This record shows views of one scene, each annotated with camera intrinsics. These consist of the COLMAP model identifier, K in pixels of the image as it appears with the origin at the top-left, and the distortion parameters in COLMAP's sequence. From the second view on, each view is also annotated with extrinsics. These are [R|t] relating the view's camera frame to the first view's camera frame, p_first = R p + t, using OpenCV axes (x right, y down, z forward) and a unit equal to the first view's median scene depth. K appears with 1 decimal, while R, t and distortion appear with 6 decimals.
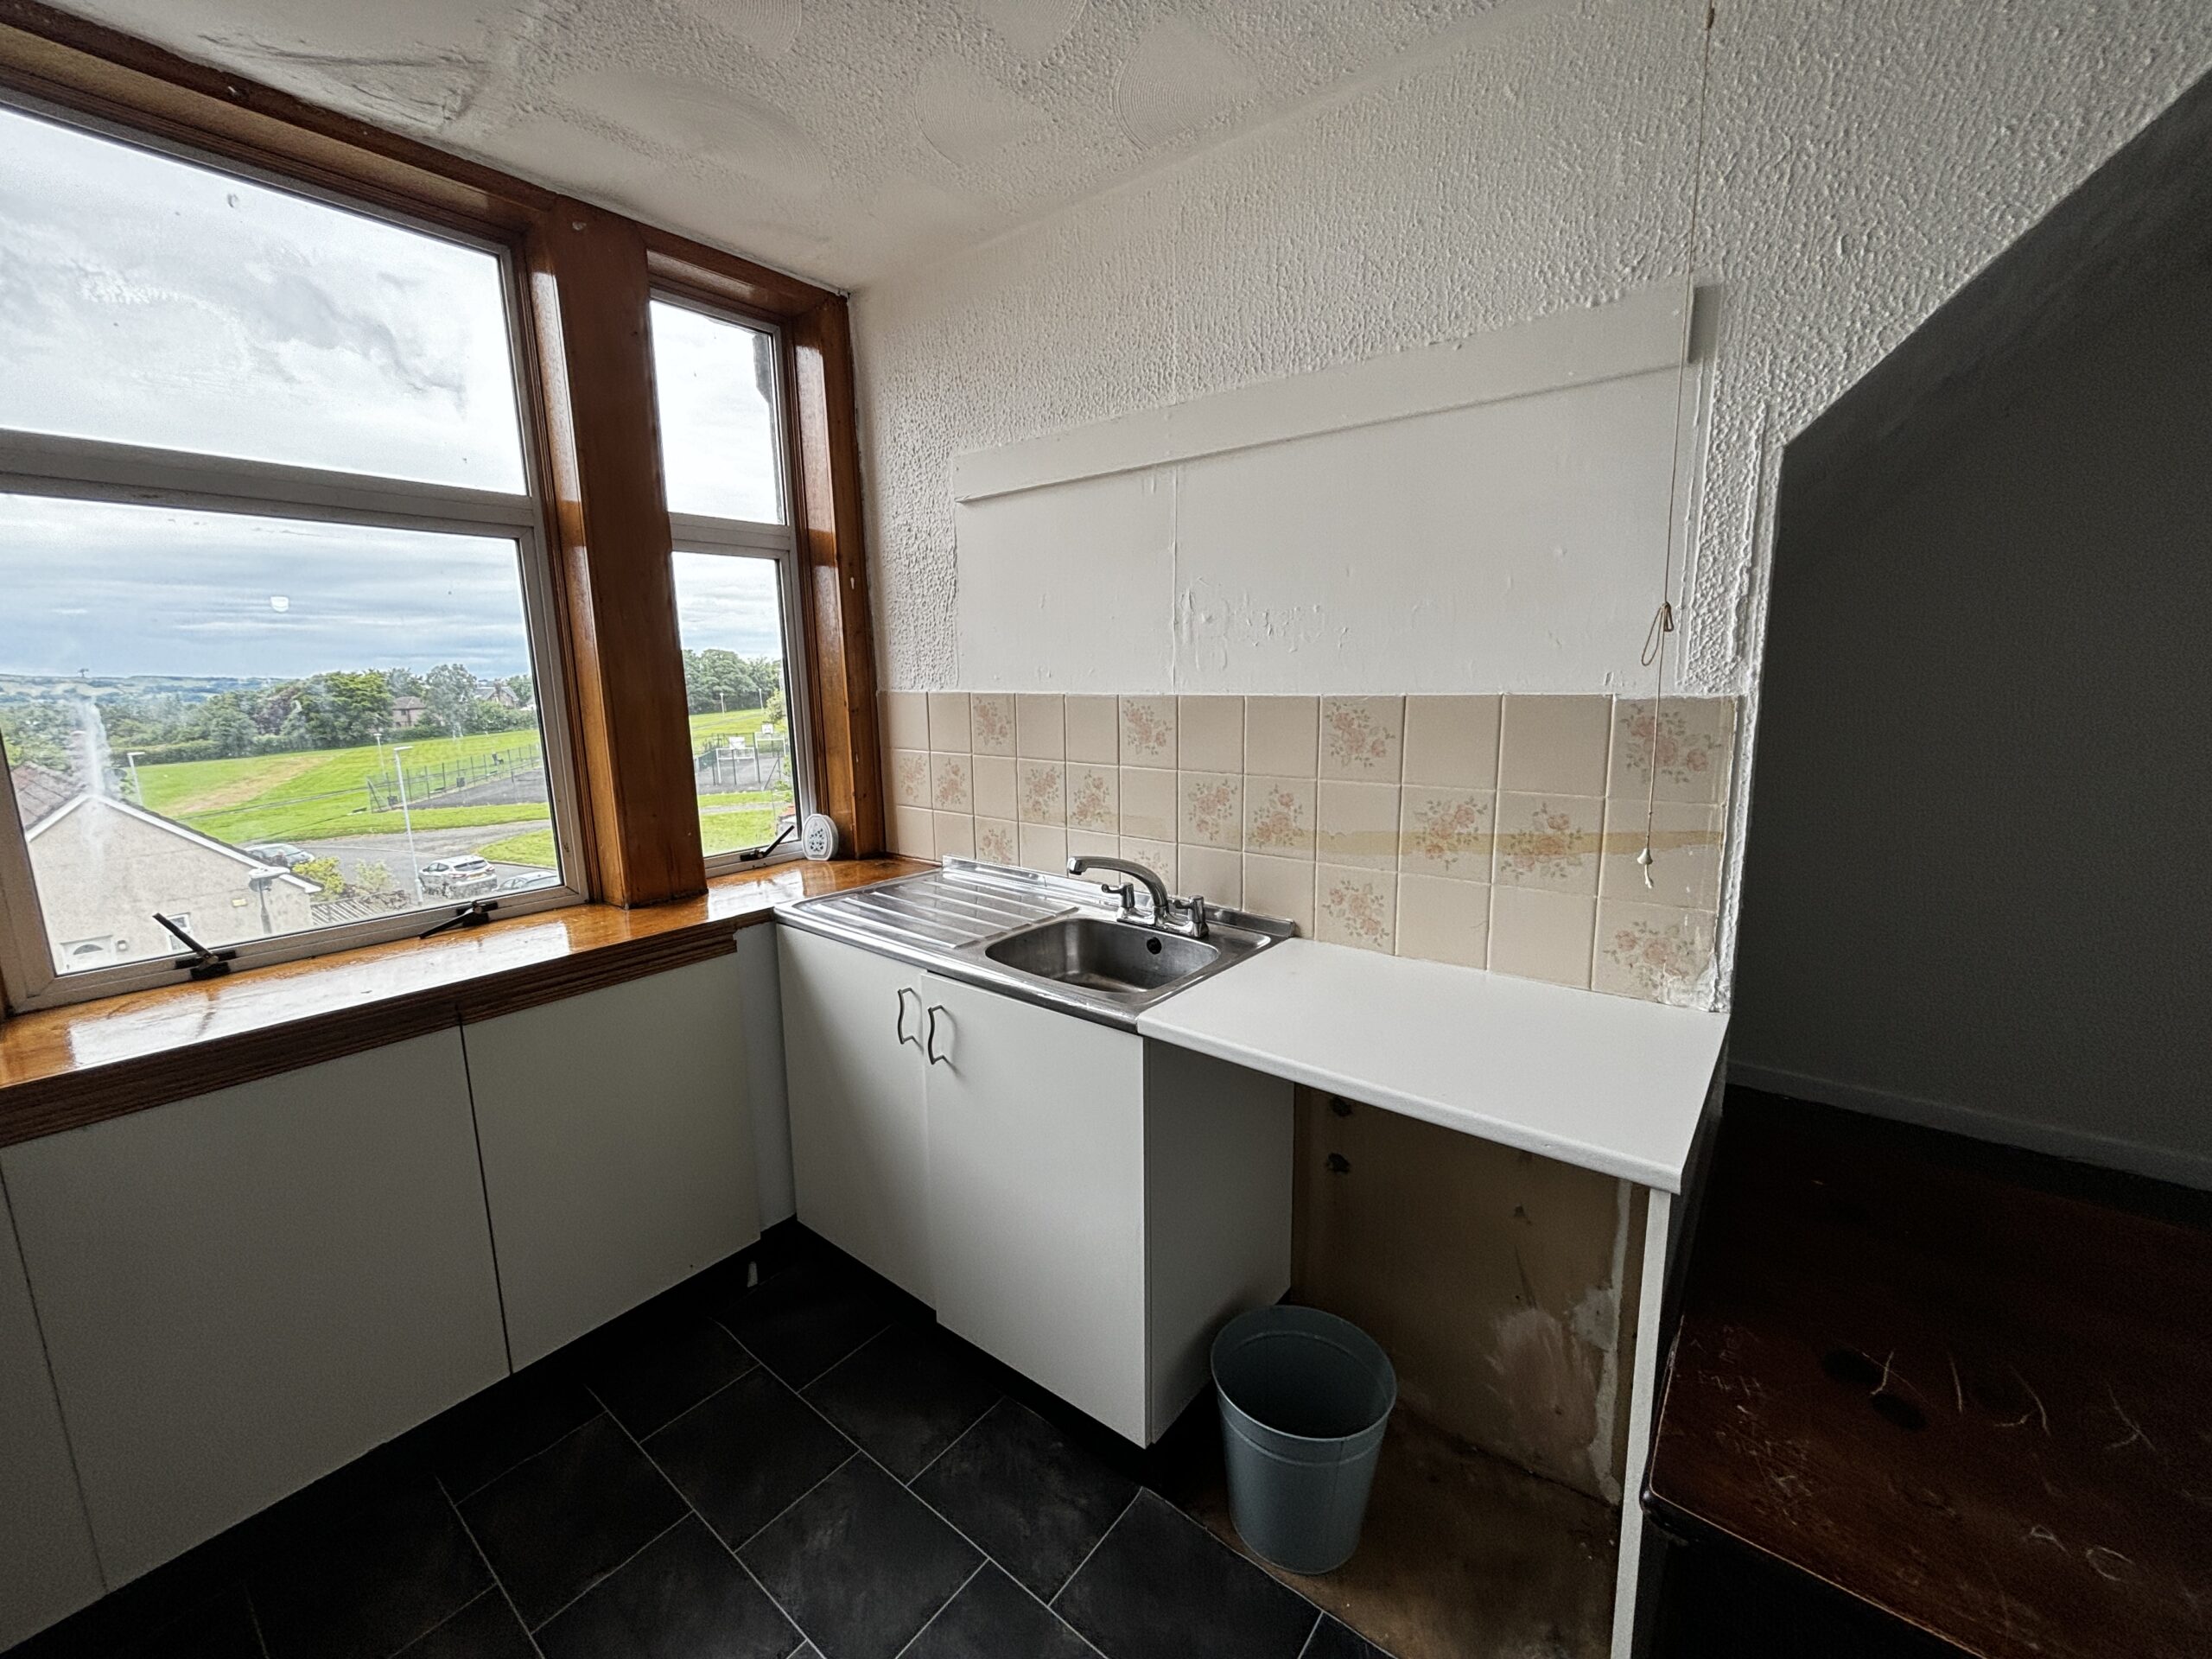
lens RADIAL K [[893.2, 0, 1113.5], [0, 893.2, 825.2], [0, 0, 1]] dist [-0.000988, -0.000431]
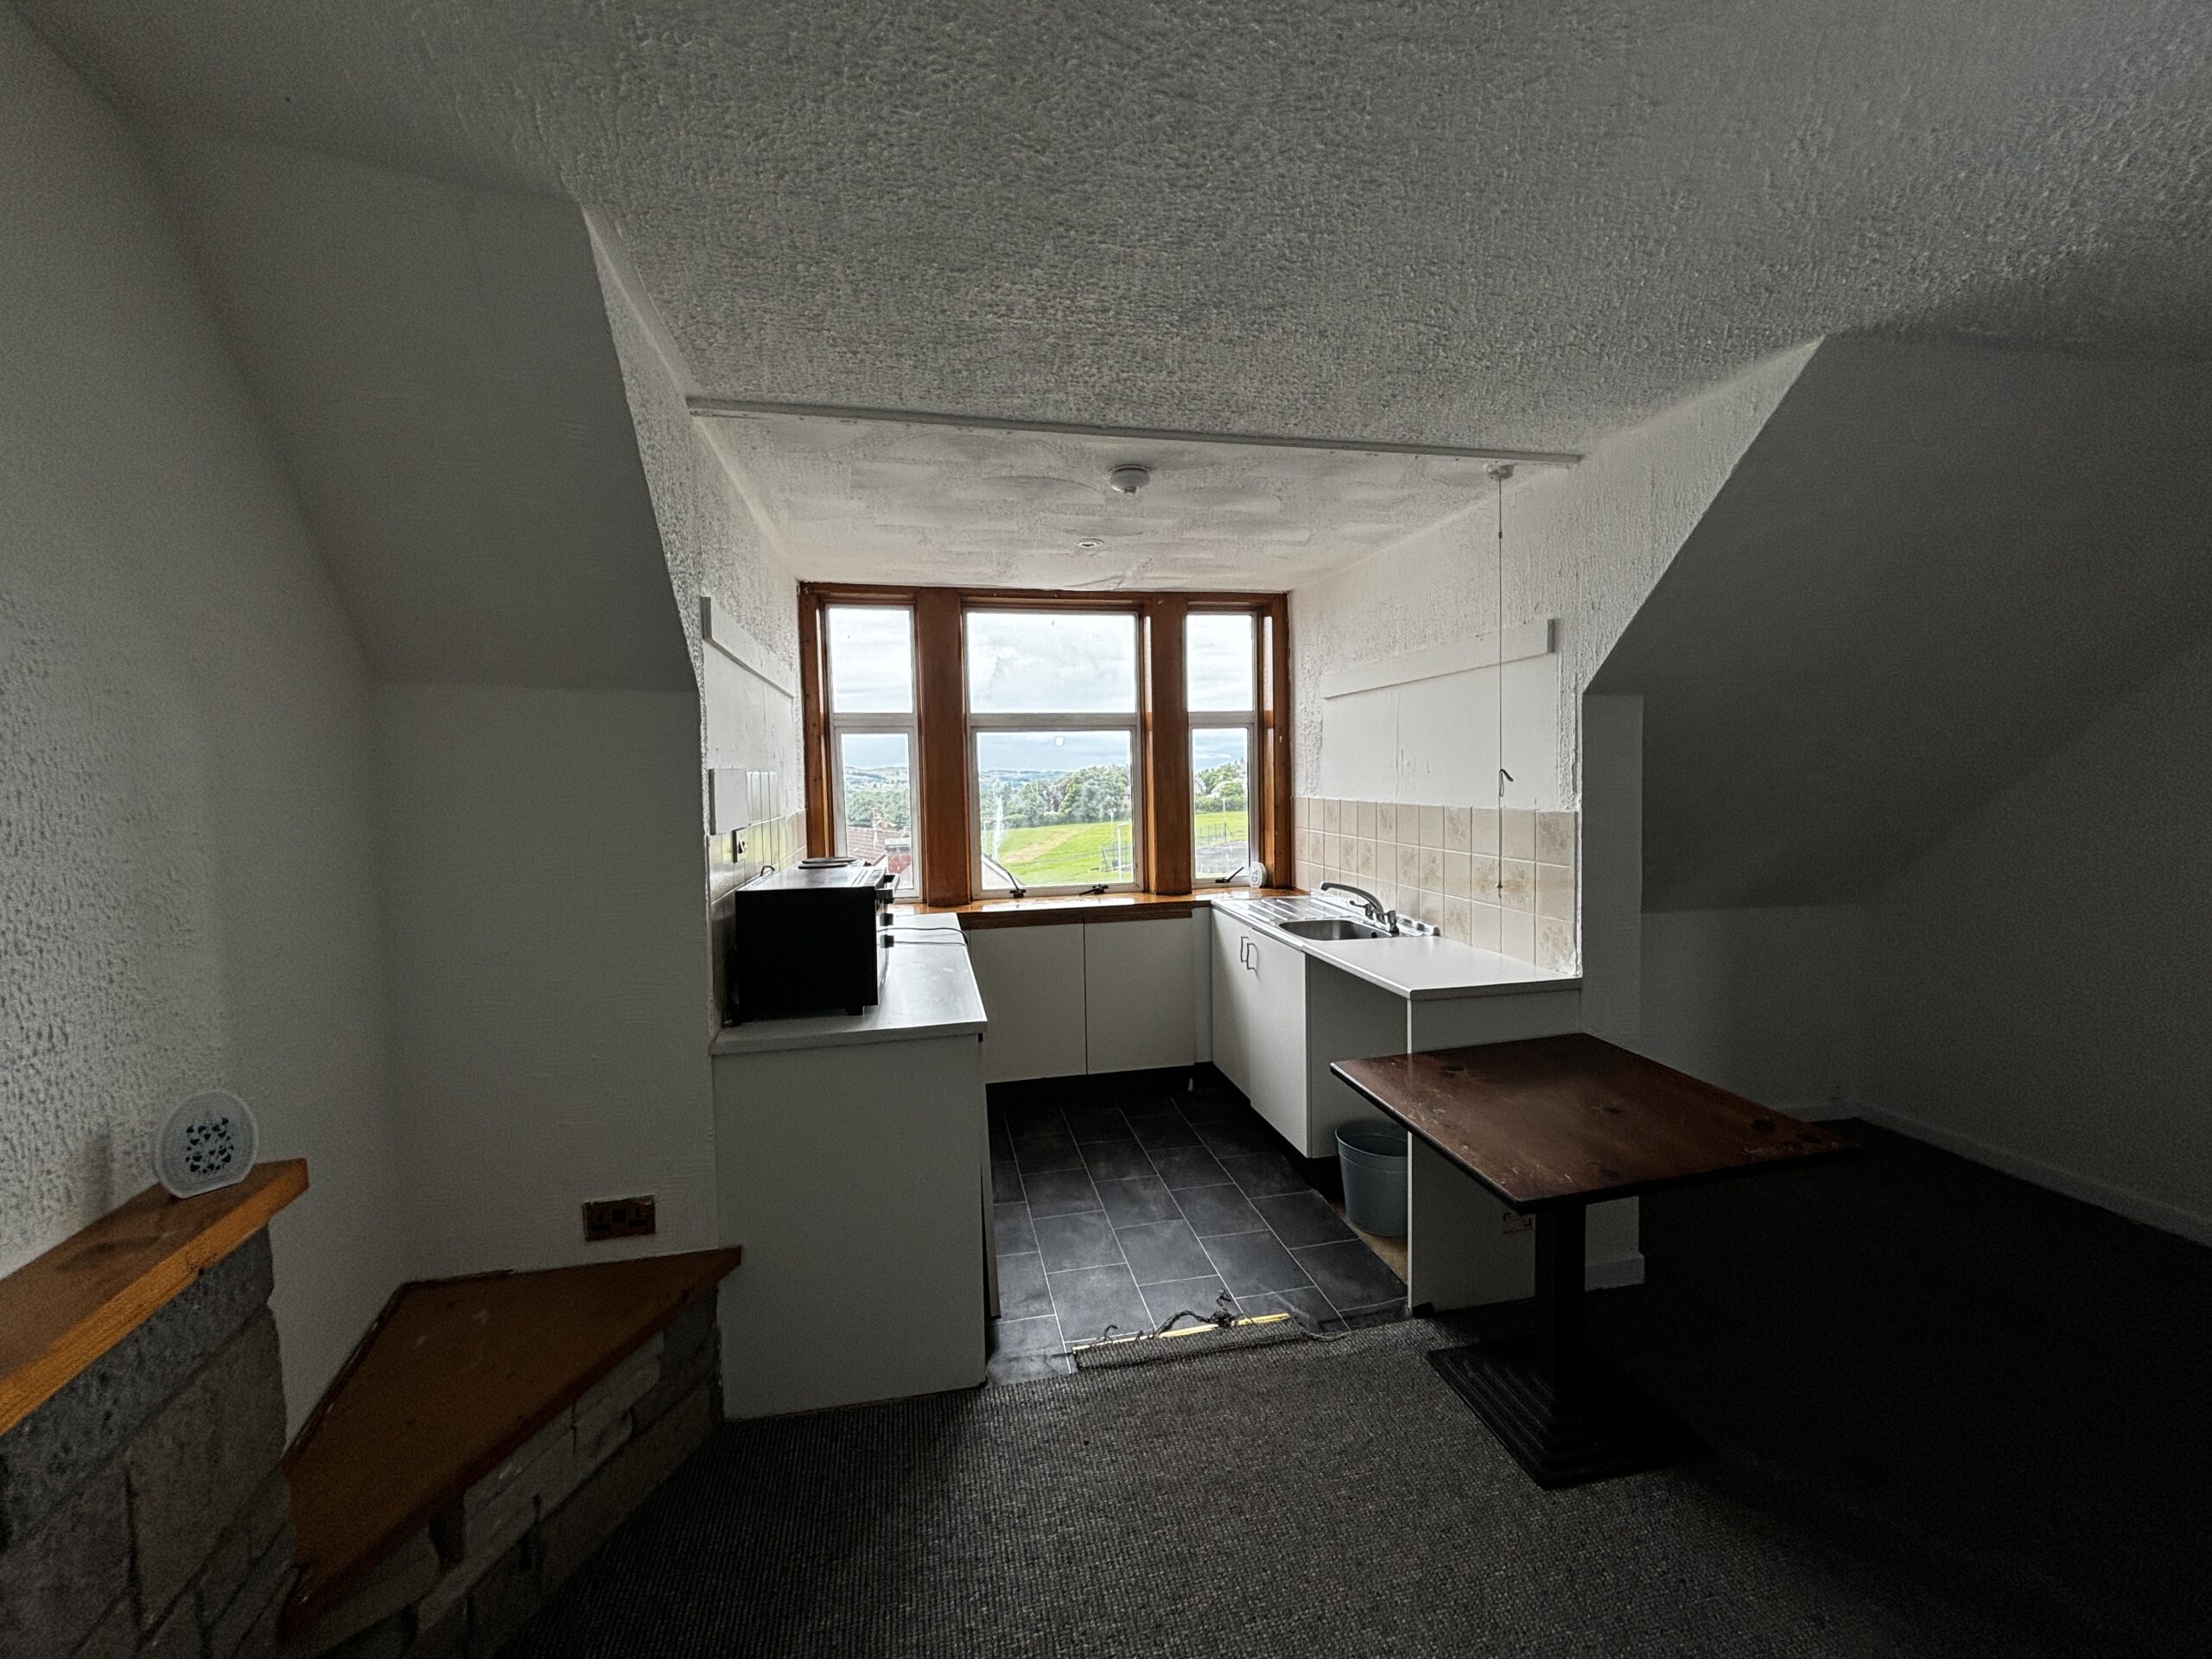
lens RADIAL K [[893.2, 0, 1113.5], [0, 893.2, 825.2], [0, 0, 1]] dist [-0.000988, -0.000431]
pose [[0.772200, 0.036162, -0.634350, 0.796049], [-0.100321, 0.992795, -0.065526, 0.081691], [0.627410, 0.114238, 0.770264, -0.804779]]
